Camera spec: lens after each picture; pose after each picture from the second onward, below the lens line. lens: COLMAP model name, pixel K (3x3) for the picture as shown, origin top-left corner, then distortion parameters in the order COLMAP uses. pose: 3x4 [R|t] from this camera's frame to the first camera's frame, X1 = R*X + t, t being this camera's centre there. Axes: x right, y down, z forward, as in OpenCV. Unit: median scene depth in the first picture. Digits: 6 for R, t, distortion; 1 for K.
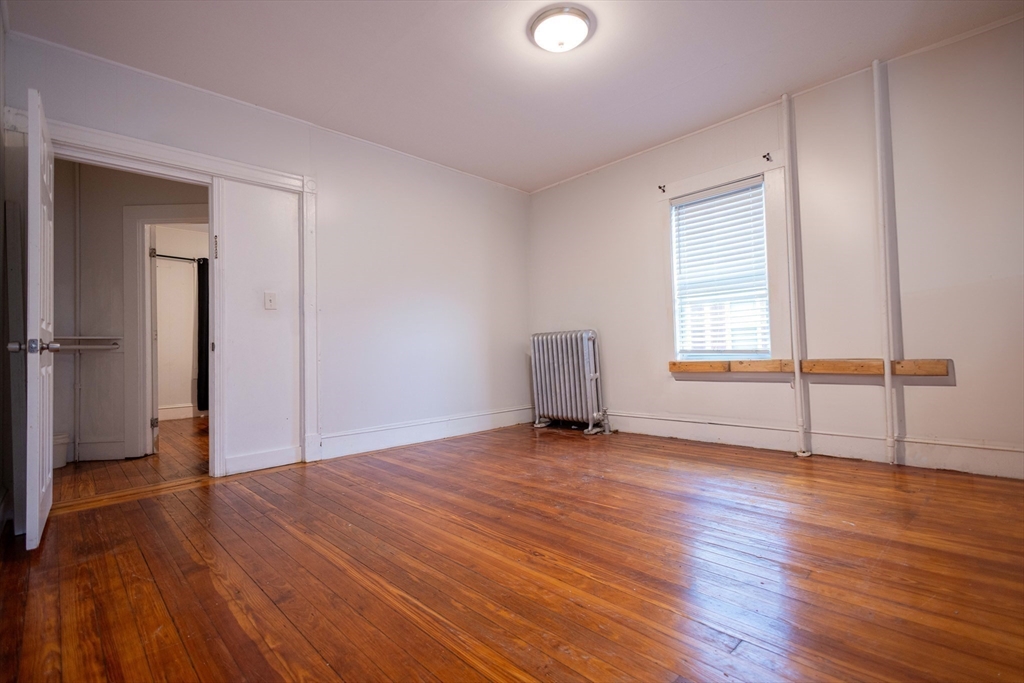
lens RADIAL K [[468.3, 0, 514.4], [0, 468.3, 340.8], [0, 0, 1]] dist [0.011045, -0.000350]
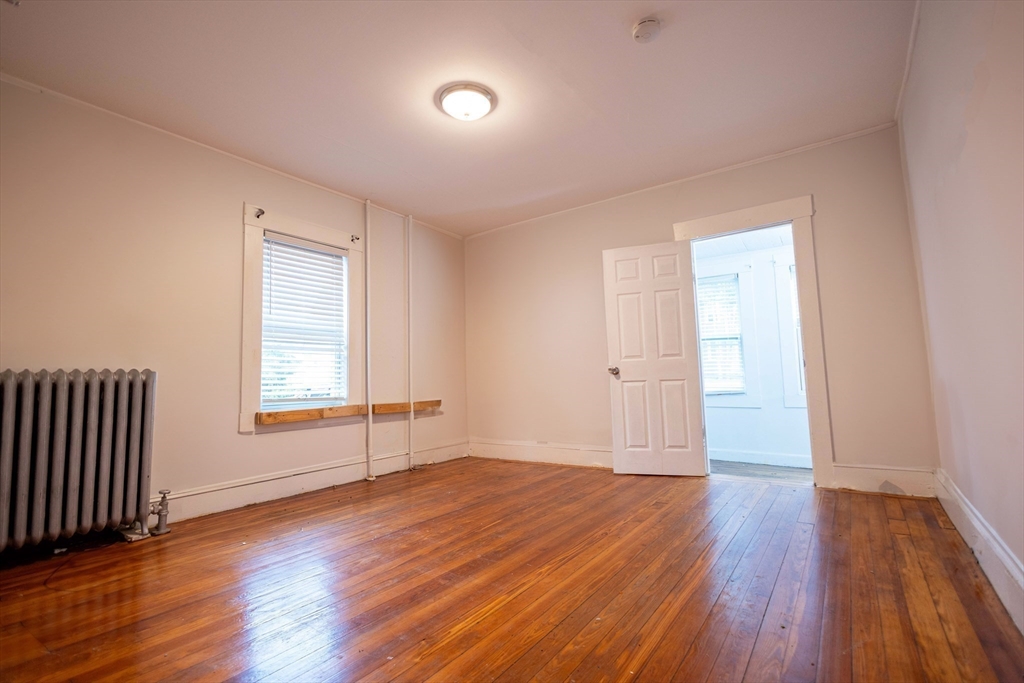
lens RADIAL K [[468.3, 0, 514.4], [0, 468.3, 340.8], [0, 0, 1]] dist [0.011045, -0.000350]
pose [[-0.182685, 0.120204, 0.975796, -0.914207], [0.012499, 0.992702, -0.119946, 0.033979], [-0.983092, -0.009715, -0.182854, 1.048616]]
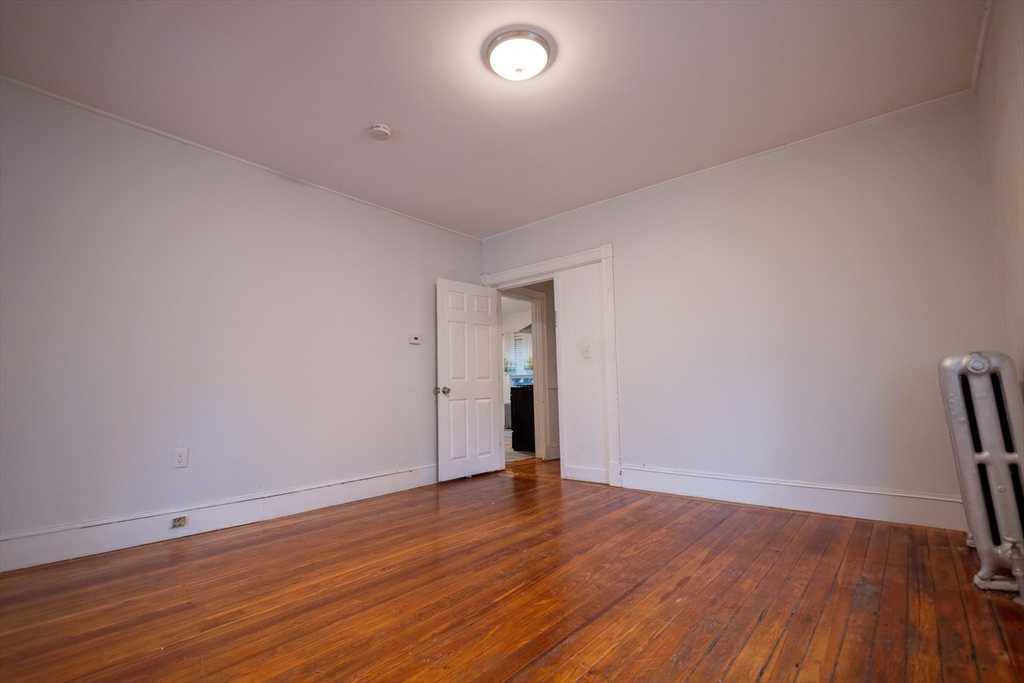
lens RADIAL K [[468.3, 0, 514.4], [0, 468.3, 340.8], [0, 0, 1]] dist [0.011045, -0.000350]
pose [[0.103645, -0.081309, -0.991285, 0.946118], [0.040484, 0.996172, -0.077477, -0.027230], [0.993790, -0.032101, 0.106540, 0.843946]]
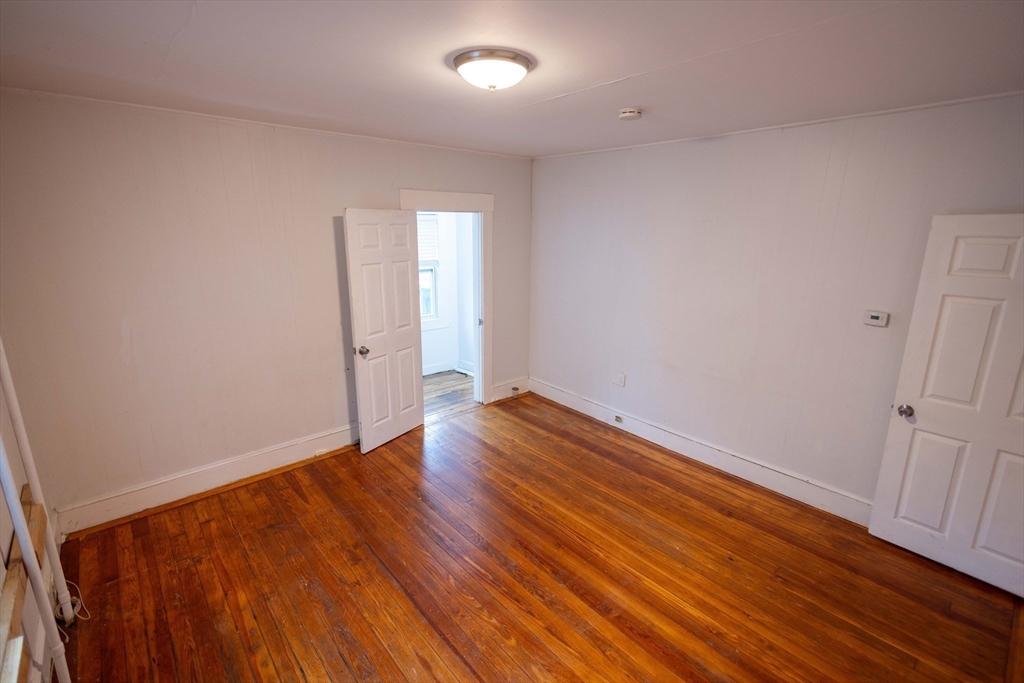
lens RADIAL K [[468.3, 0, 514.4], [0, 468.3, 340.8], [0, 0, 1]] dist [0.011045, -0.000350]
pose [[-0.998668, 0.006725, 0.051157, 0.025785], [0.017835, 0.975346, 0.219957, -0.382141], [-0.048416, 0.220577, -0.974167, 1.785286]]
